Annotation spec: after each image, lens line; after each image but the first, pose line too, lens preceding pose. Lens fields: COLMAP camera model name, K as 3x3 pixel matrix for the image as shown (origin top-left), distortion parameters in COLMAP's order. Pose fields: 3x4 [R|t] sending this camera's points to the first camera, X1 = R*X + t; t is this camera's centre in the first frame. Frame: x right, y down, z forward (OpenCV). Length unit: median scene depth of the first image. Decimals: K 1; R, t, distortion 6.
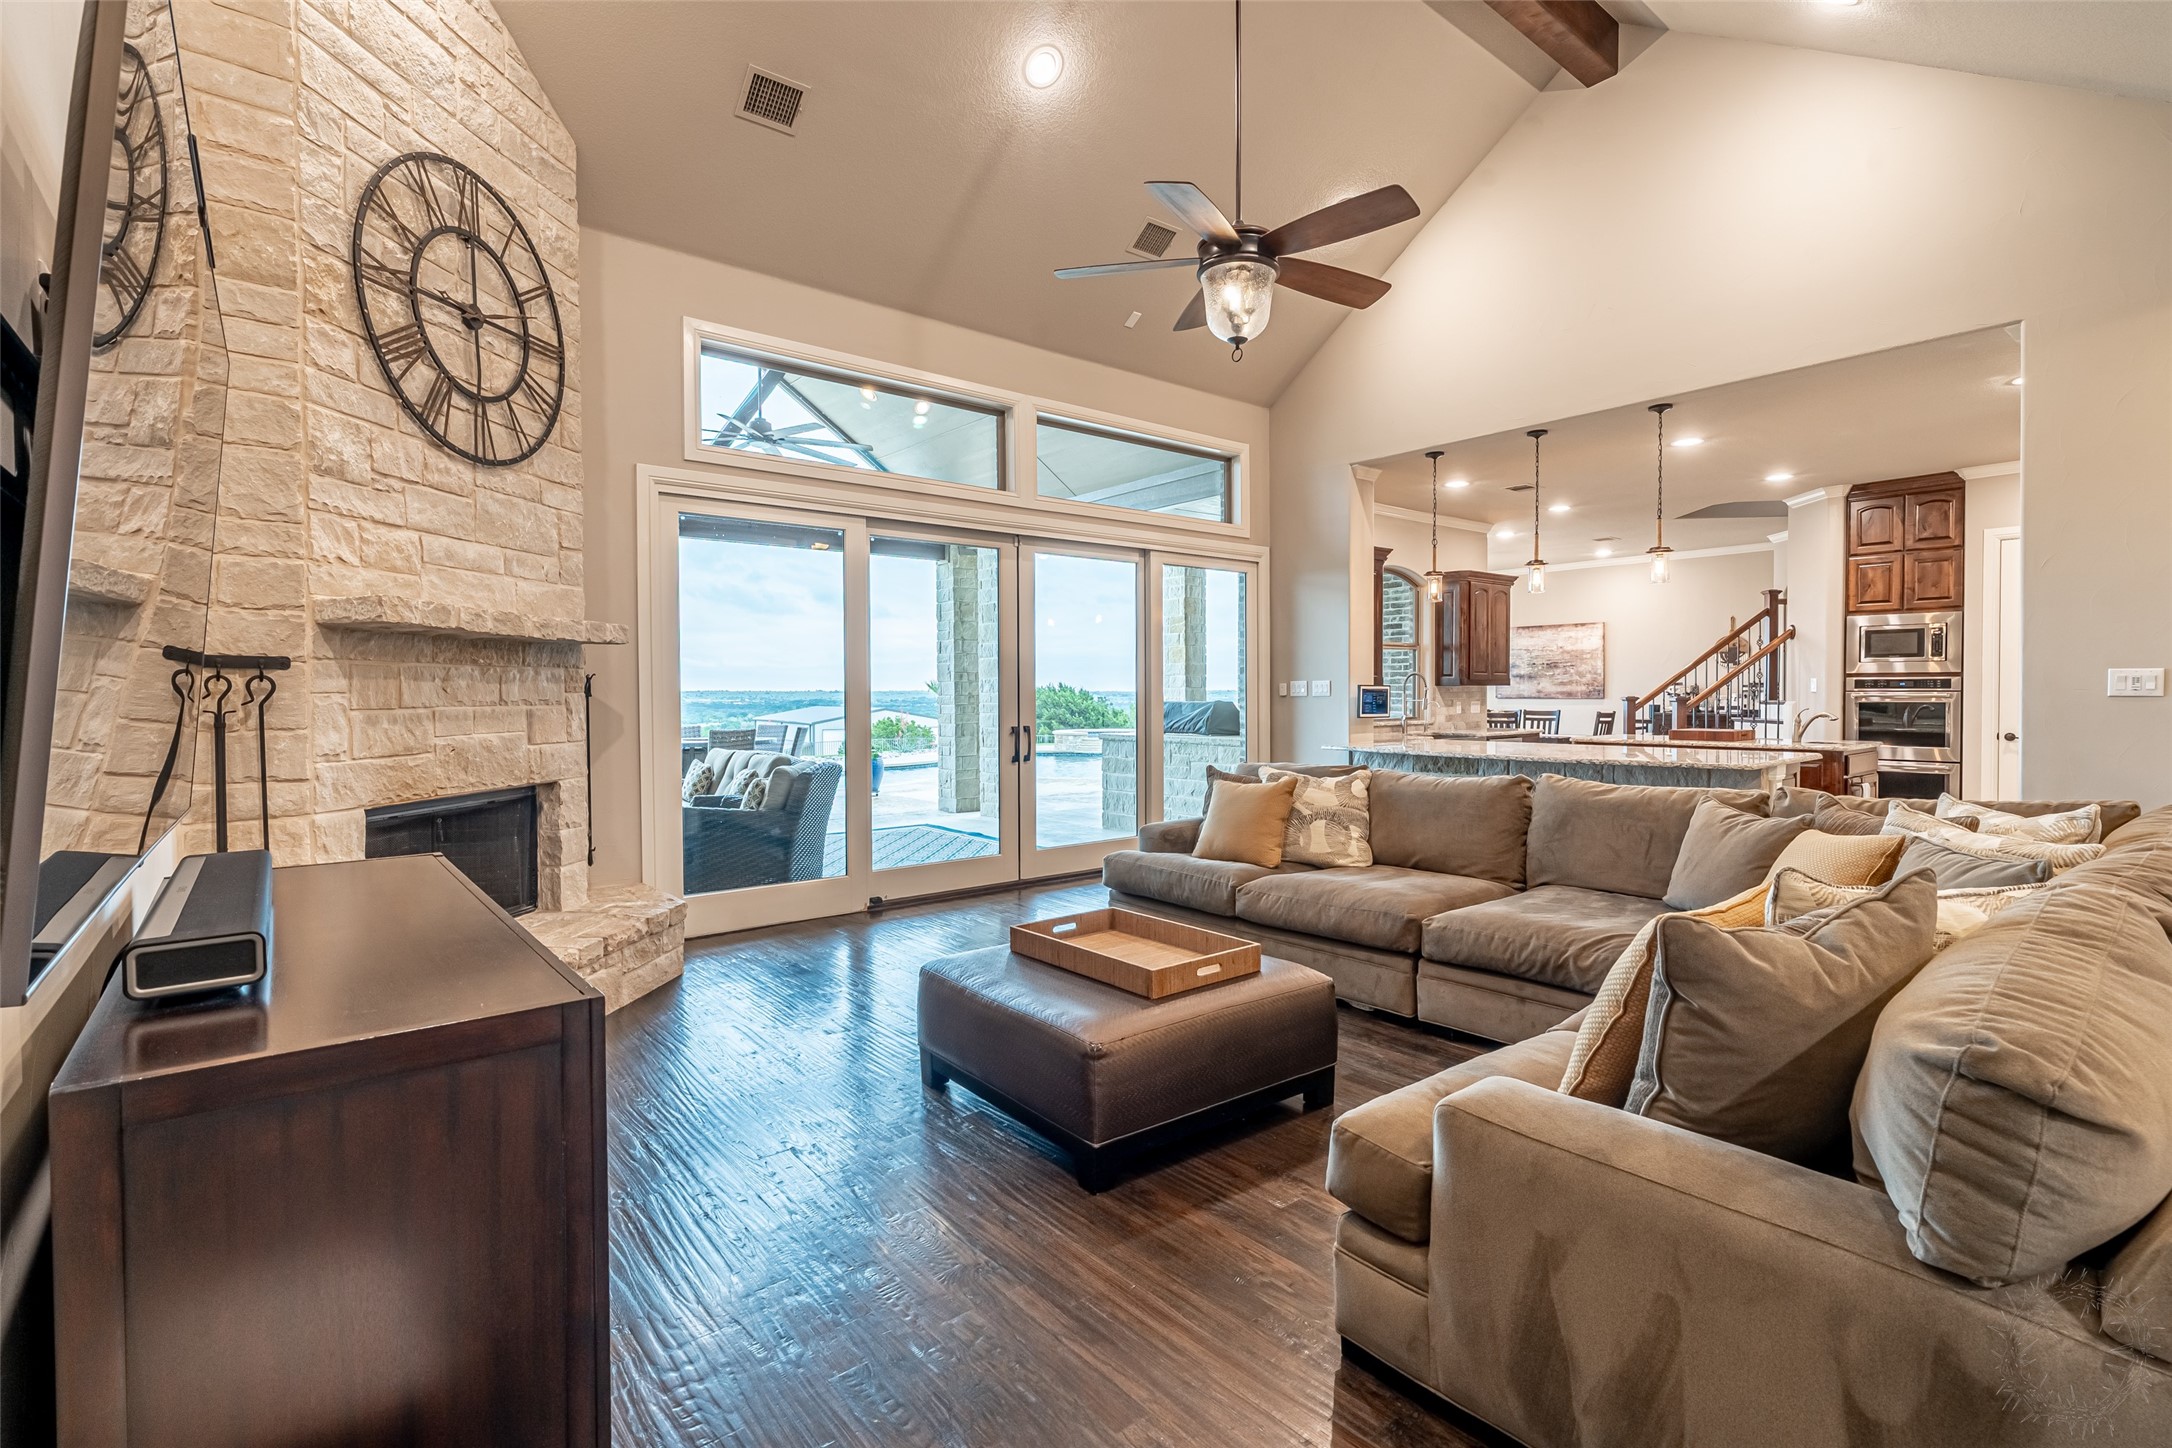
lens RADIAL K [[993.4, 0, 1092.0], [0, 993.4, 712.8], [0, 0, 1]] dist [-0.001851, 0.000462]
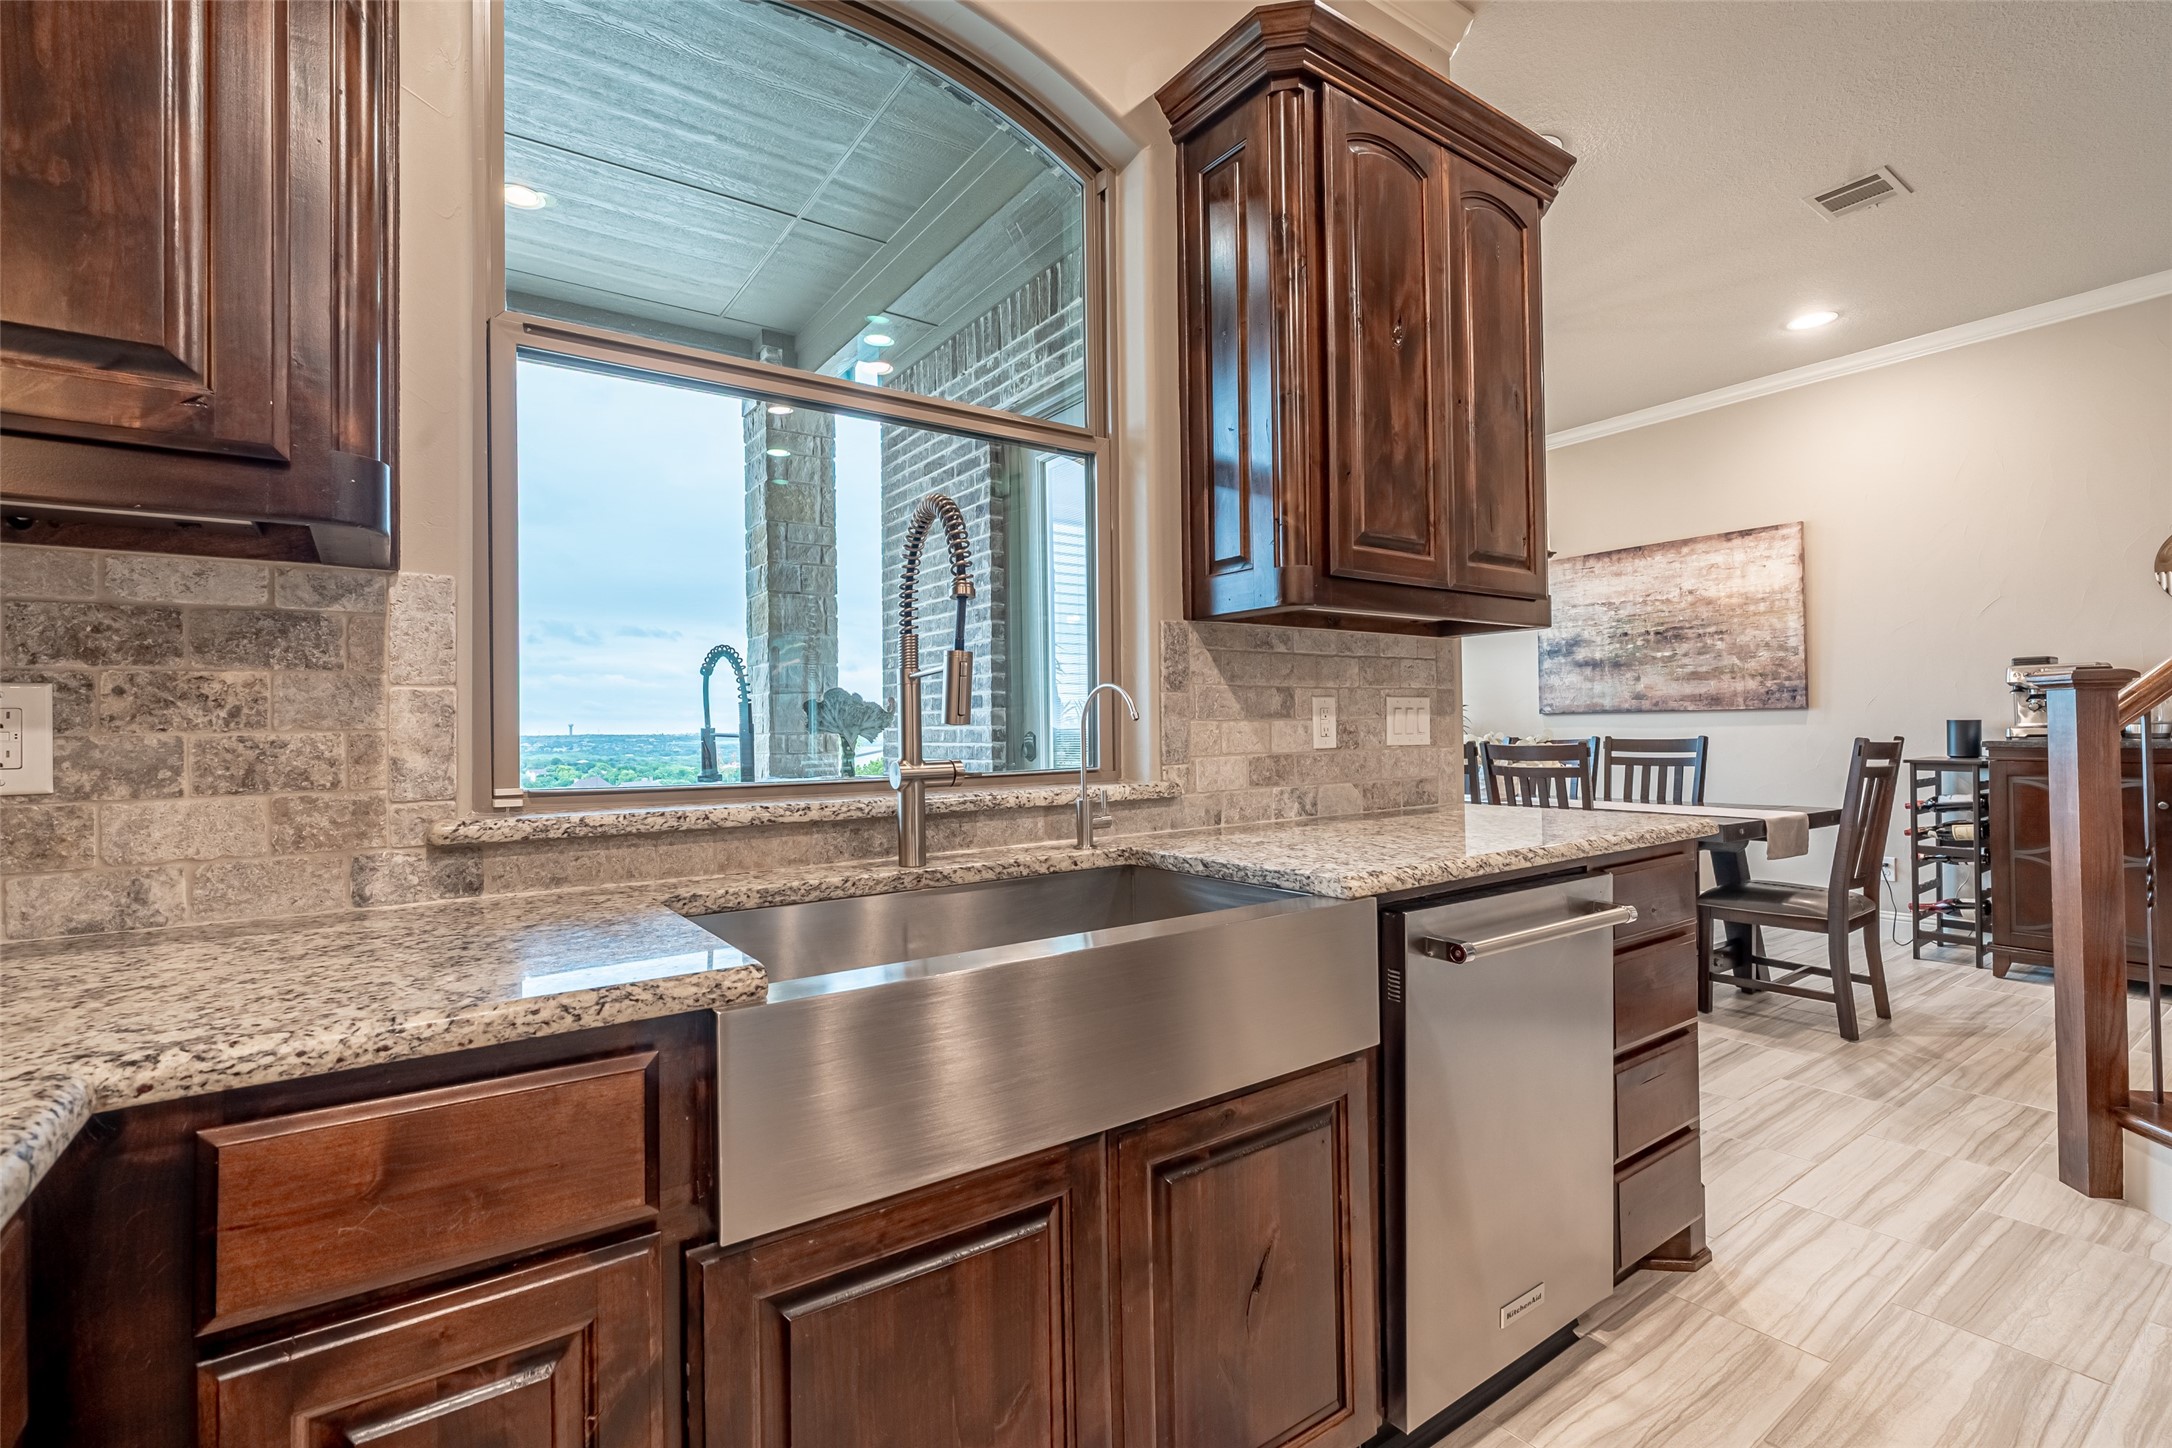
lens RADIAL K [[978.0, 0, 1083.8], [0, 978.0, 719.4], [0, 0, 1]] dist [-0.003428, 0.000603]
pose [[0.997258, -0.010913, -0.073191, 0.738817], [0.008560, 0.999439, -0.032379, 0.001835], [0.073503, 0.031663, 0.996792, 1.719474]]
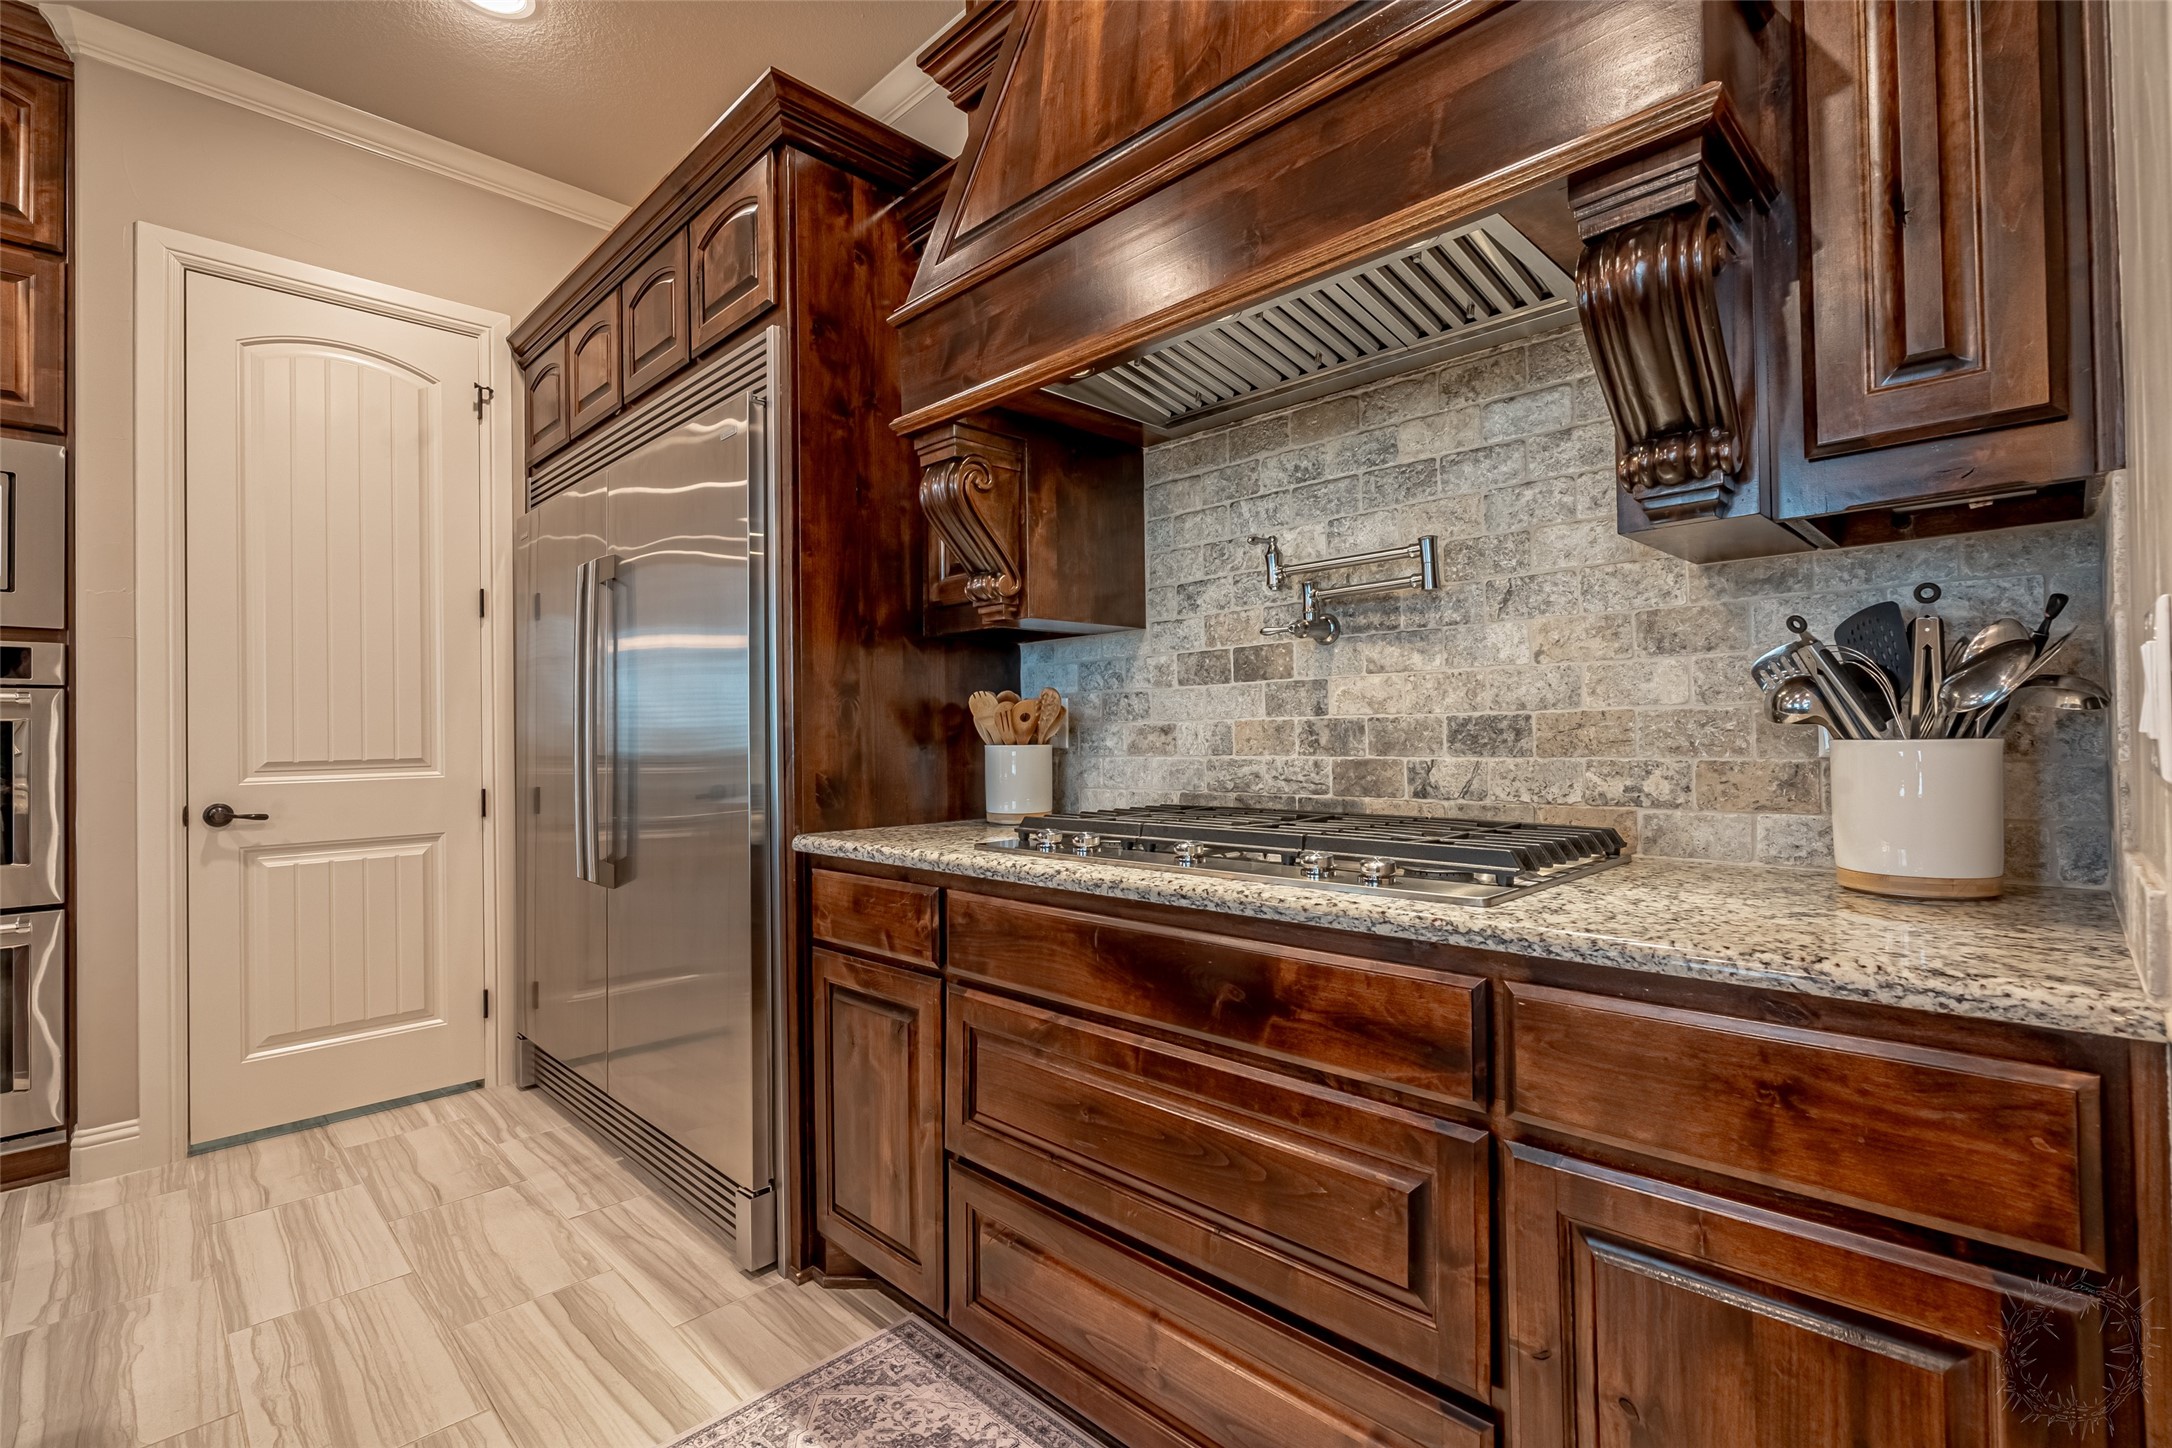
lens RADIAL K [[978.0, 0, 1083.8], [0, 978.0, 719.4], [0, 0, 1]] dist [-0.003428, 0.000603]
pose [[-0.096634, 0.022844, 0.995058, 0.922809], [0.036407, 0.999149, -0.019402, 0.013001], [-0.994654, 0.034353, -0.097383, 1.230983]]
